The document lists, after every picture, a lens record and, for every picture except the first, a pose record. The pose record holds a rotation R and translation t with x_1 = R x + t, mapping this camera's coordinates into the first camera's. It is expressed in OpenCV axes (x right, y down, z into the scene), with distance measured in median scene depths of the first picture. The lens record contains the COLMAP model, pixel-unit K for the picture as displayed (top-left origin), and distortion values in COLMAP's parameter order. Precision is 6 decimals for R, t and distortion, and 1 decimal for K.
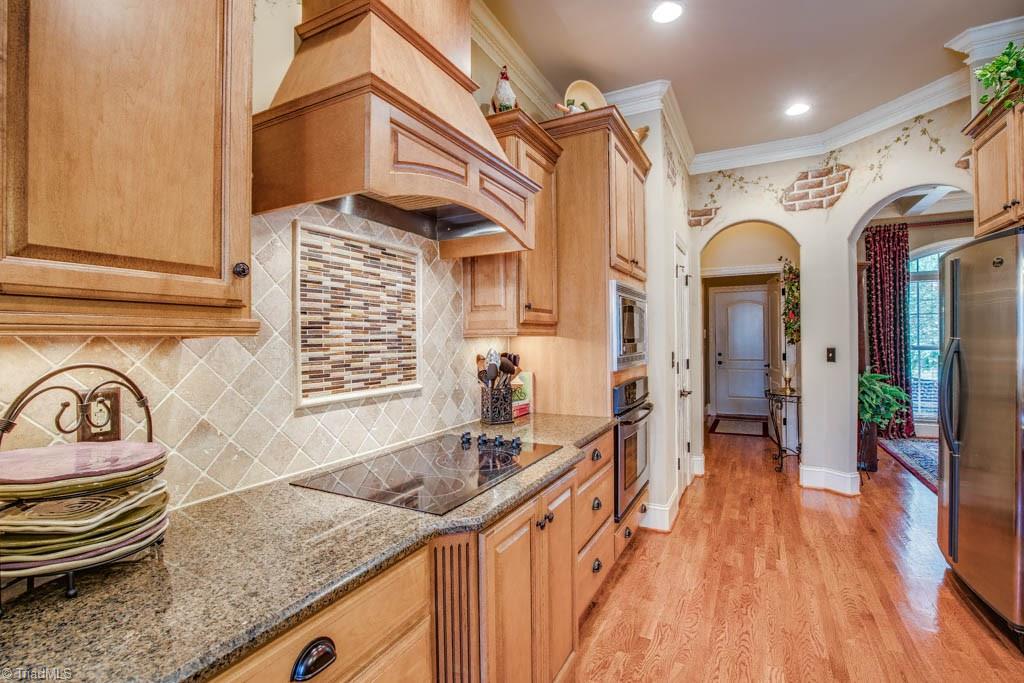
lens RADIAL K [[468.1, 0, 516.6], [0, 468.1, 340.2], [0, 0, 1]] dist [-0.032673, 0.003824]
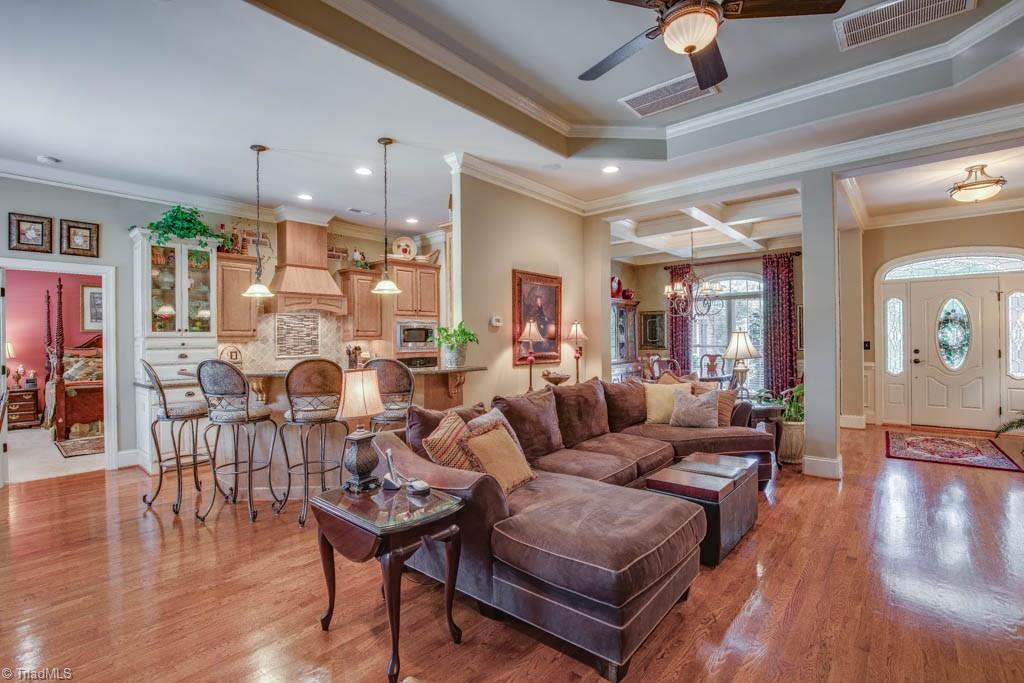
lens RADIAL K [[468.1, 0, 513.9], [0, 468.1, 340.7], [0, 0, 1]] dist [-0.032673, 0.003824]
pose [[0.972493, 0.000609, -0.232932, 1.905708], [-0.000030, 0.999997, 0.002490, -0.015769], [0.232933, -0.002414, 0.972490, -1.891546]]
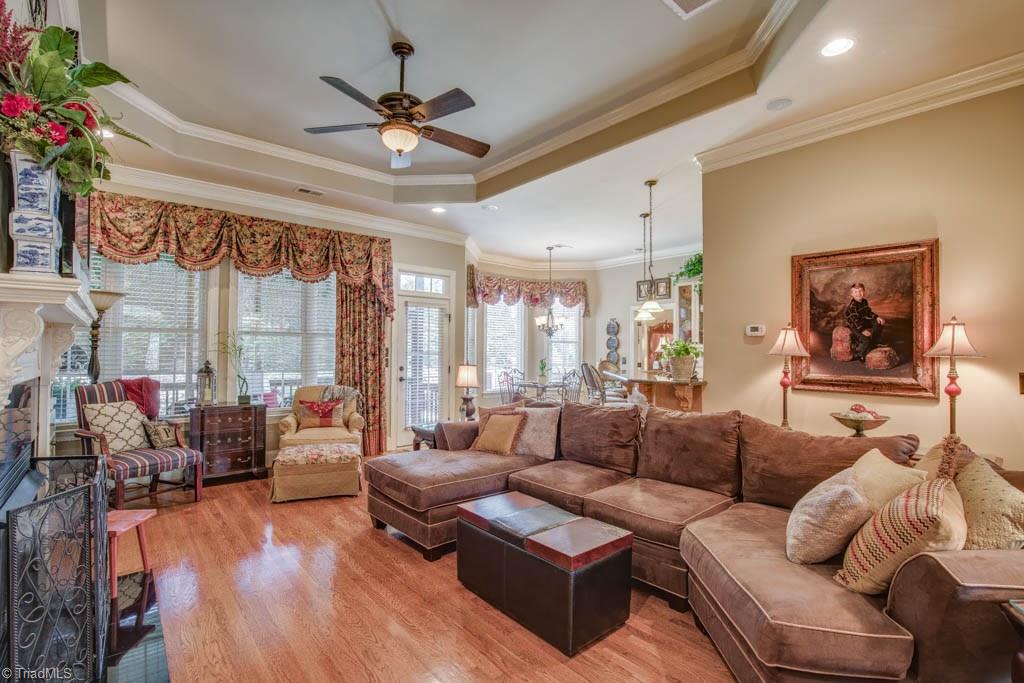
lens RADIAL K [[468.1, 0, 514.8], [0, 468.1, 338.7], [0, 0, 1]] dist [-0.032673, 0.003824]
pose [[-0.372105, -0.015815, -0.928056, 3.355701], [-0.004984, 0.999874, -0.015041, -0.039386], [0.928177, -0.000971, -0.372137, 0.181027]]
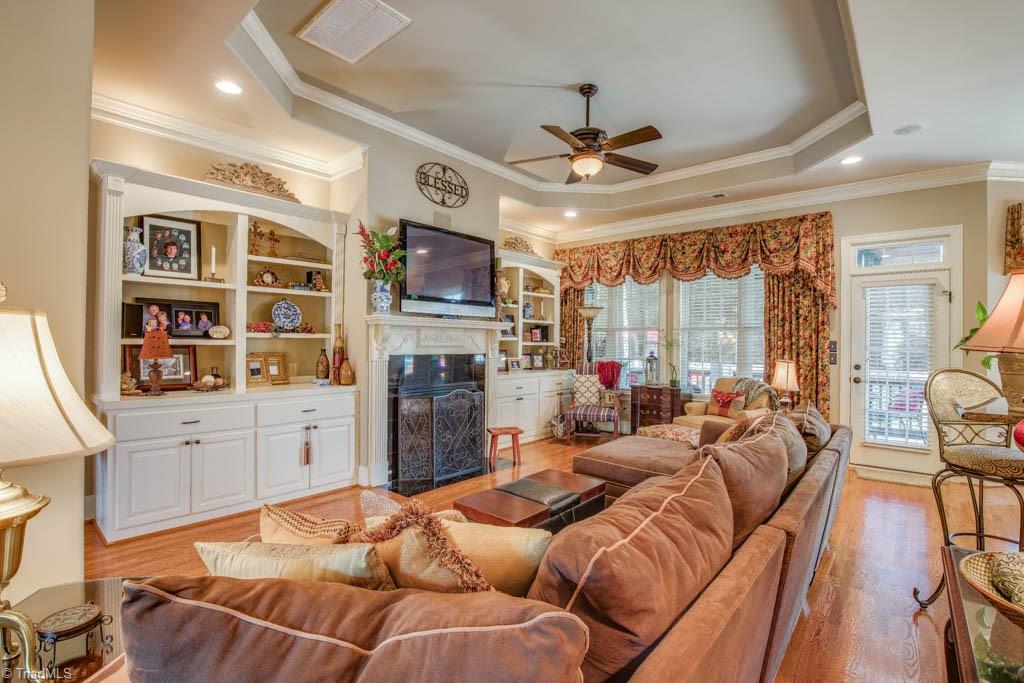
lens RADIAL K [[468.1, 0, 514.8], [0, 468.1, 339.1], [0, 0, 1]] dist [-0.032673, 0.003824]
pose [[-0.972837, 0.002269, 0.231482, 1.925473], [0.001505, 0.999993, -0.003477, -0.025937], [-0.231488, -0.003035, -0.972833, 1.143185]]
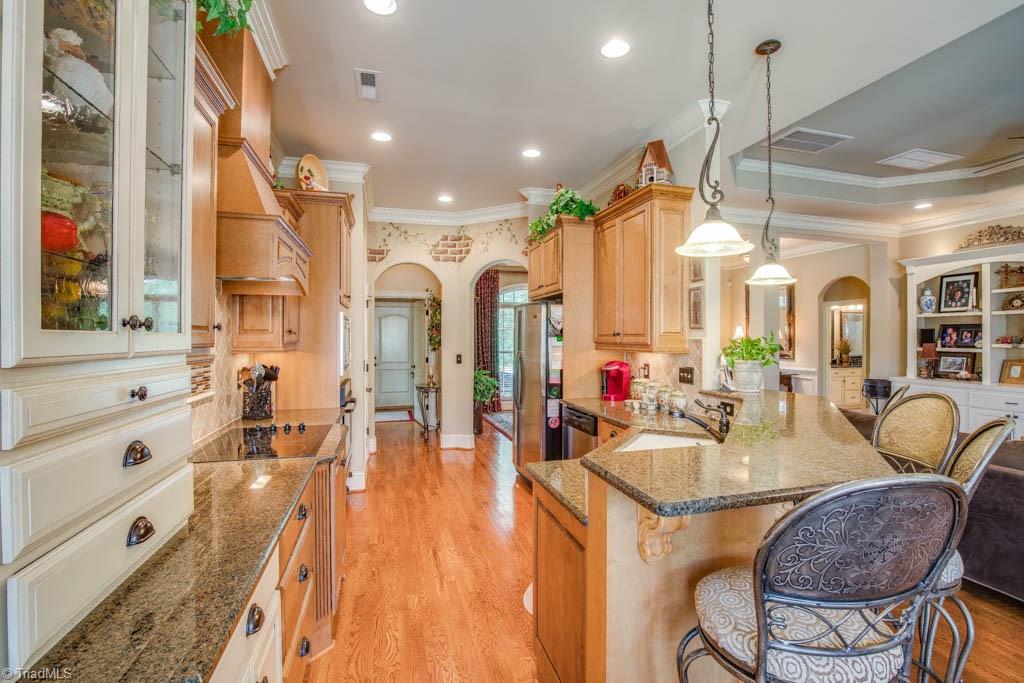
lens RADIAL K [[468.1, 0, 517.5], [0, 468.1, 340.7], [0, 0, 1]] dist [-0.032673, 0.003824]
pose [[0.728746, 0.008019, 0.684738, -0.473002], [-0.007836, 0.999964, -0.003371, -0.050162], [-0.684740, -0.002909, 0.728782, -0.516609]]
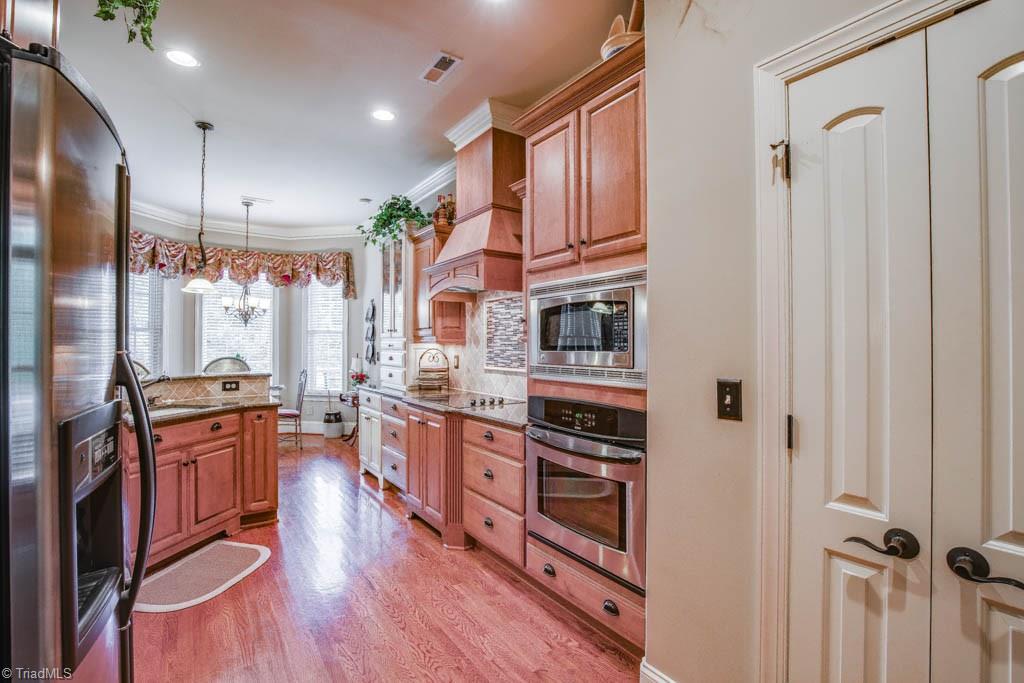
lens RADIAL K [[468.1, 0, 511.6], [0, 468.1, 340.8], [0, 0, 1]] dist [-0.032673, 0.003824]
pose [[-0.469872, 0.000397, -0.882734, 1.368199], [-0.000080, 1.000000, 0.000492, -0.015901], [0.882735, 0.000301, -0.469872, 1.783112]]
